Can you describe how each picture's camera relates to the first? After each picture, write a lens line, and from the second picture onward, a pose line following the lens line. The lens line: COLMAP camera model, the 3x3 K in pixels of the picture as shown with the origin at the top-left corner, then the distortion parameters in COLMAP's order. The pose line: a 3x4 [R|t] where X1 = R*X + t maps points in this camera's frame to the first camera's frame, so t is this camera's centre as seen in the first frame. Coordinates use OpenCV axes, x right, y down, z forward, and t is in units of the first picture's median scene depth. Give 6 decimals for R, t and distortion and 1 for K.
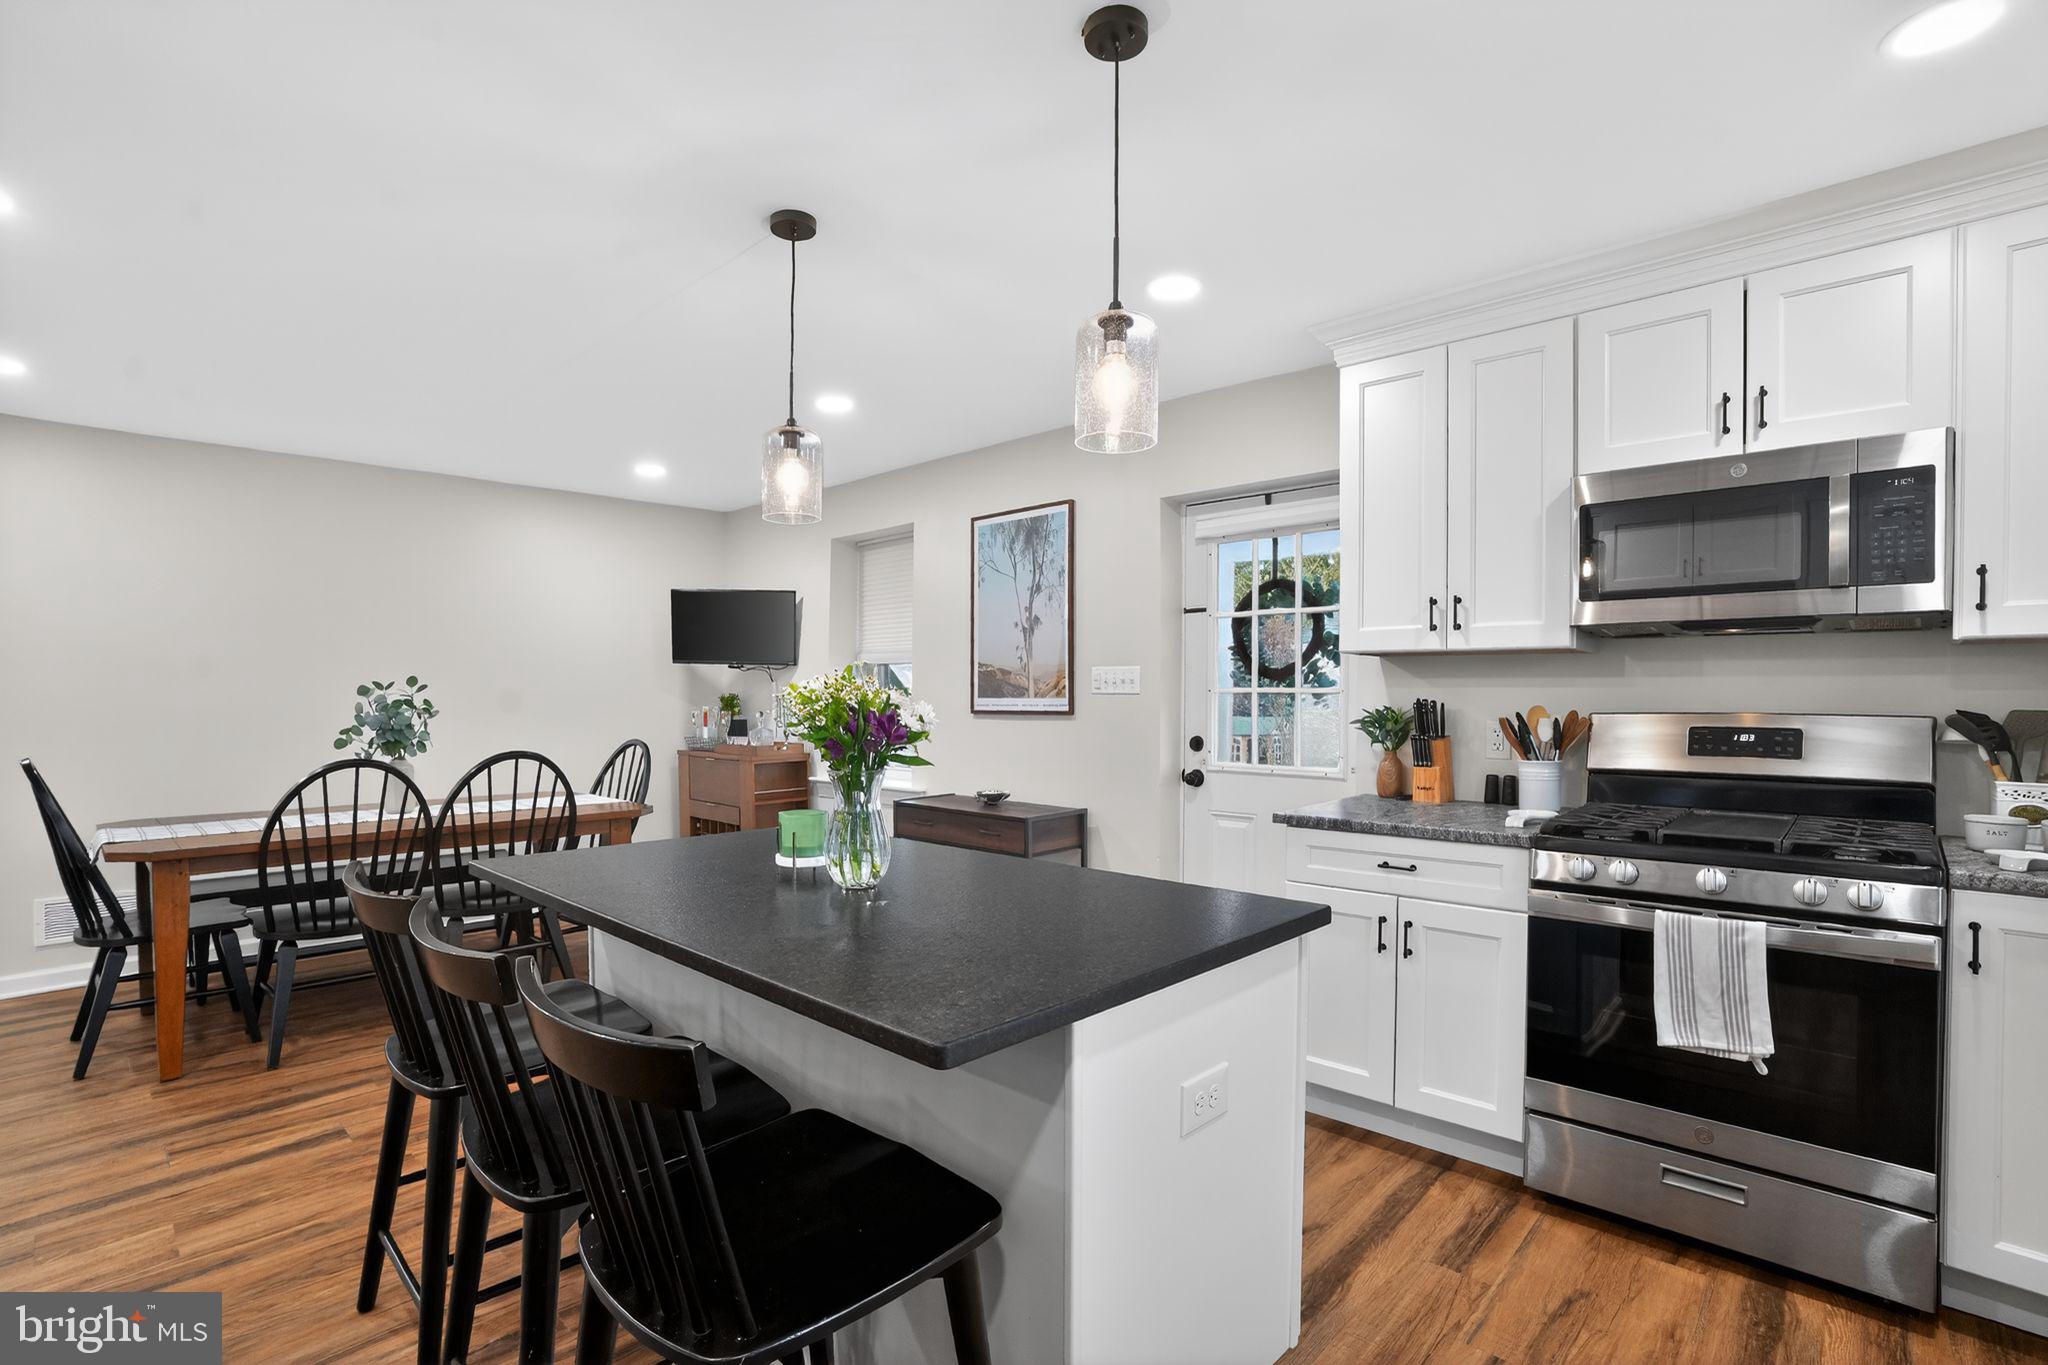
lens RADIAL K [[955.4, 0, 1022.1], [0, 955.4, 697.2], [0, 0, 1]] dist [-0.072826, 0.025092]
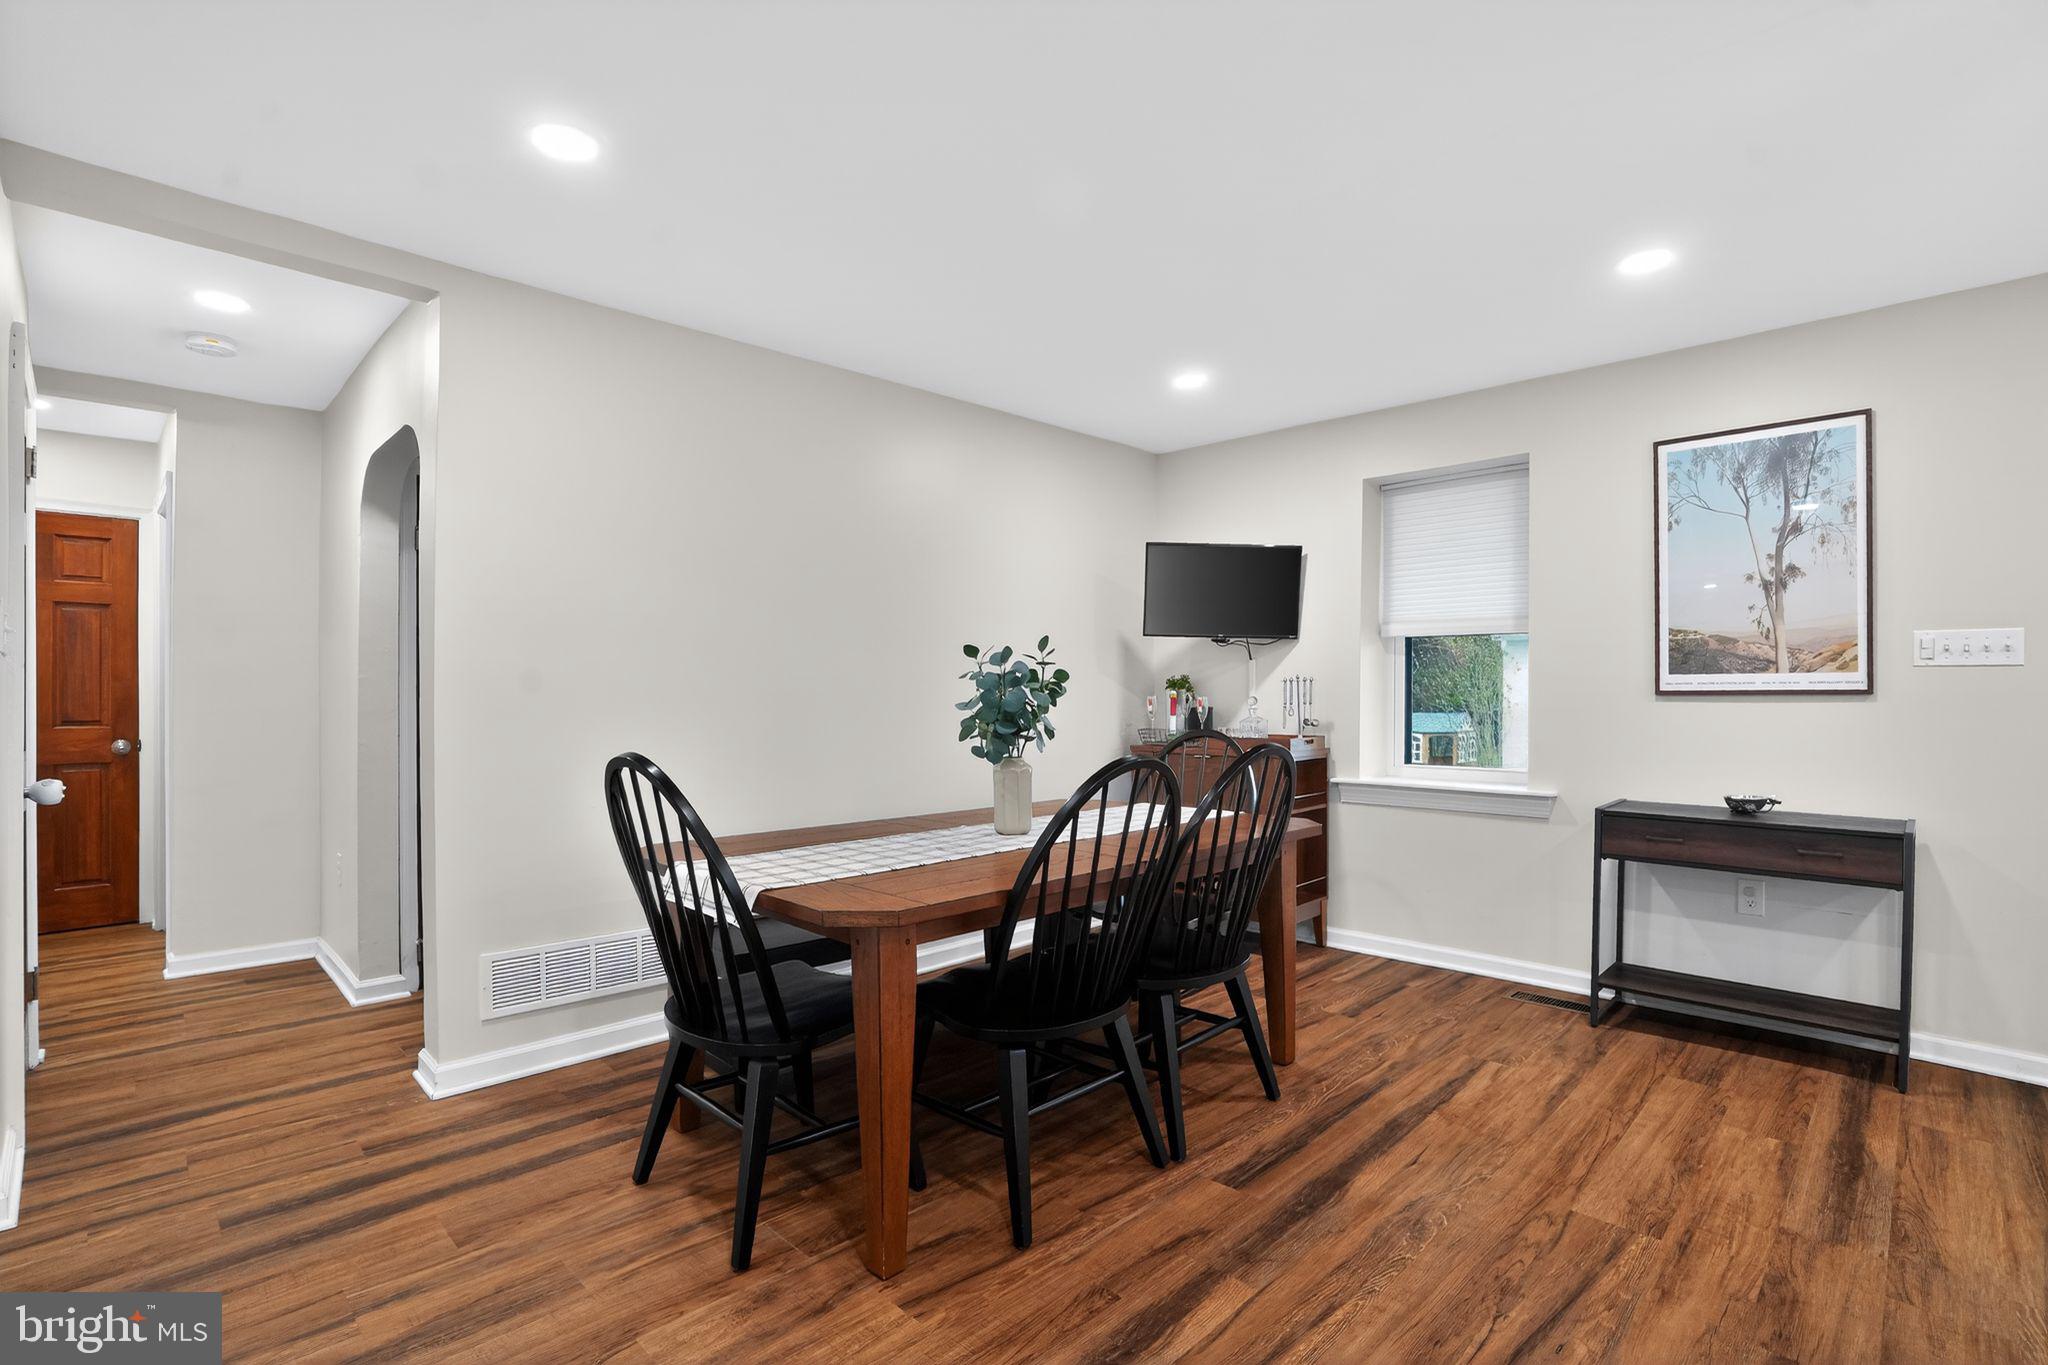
lens RADIAL K [[955.4, 0, 1022.1], [0, 955.4, 697.2], [0, 0, 1]] dist [-0.072826, 0.025092]
pose [[0.999886, 0.000372, -0.015099, -0.604949], [-0.000362, 1.000000, 0.000699, 0.020259], [0.015099, -0.000694, 0.999886, 0.265043]]
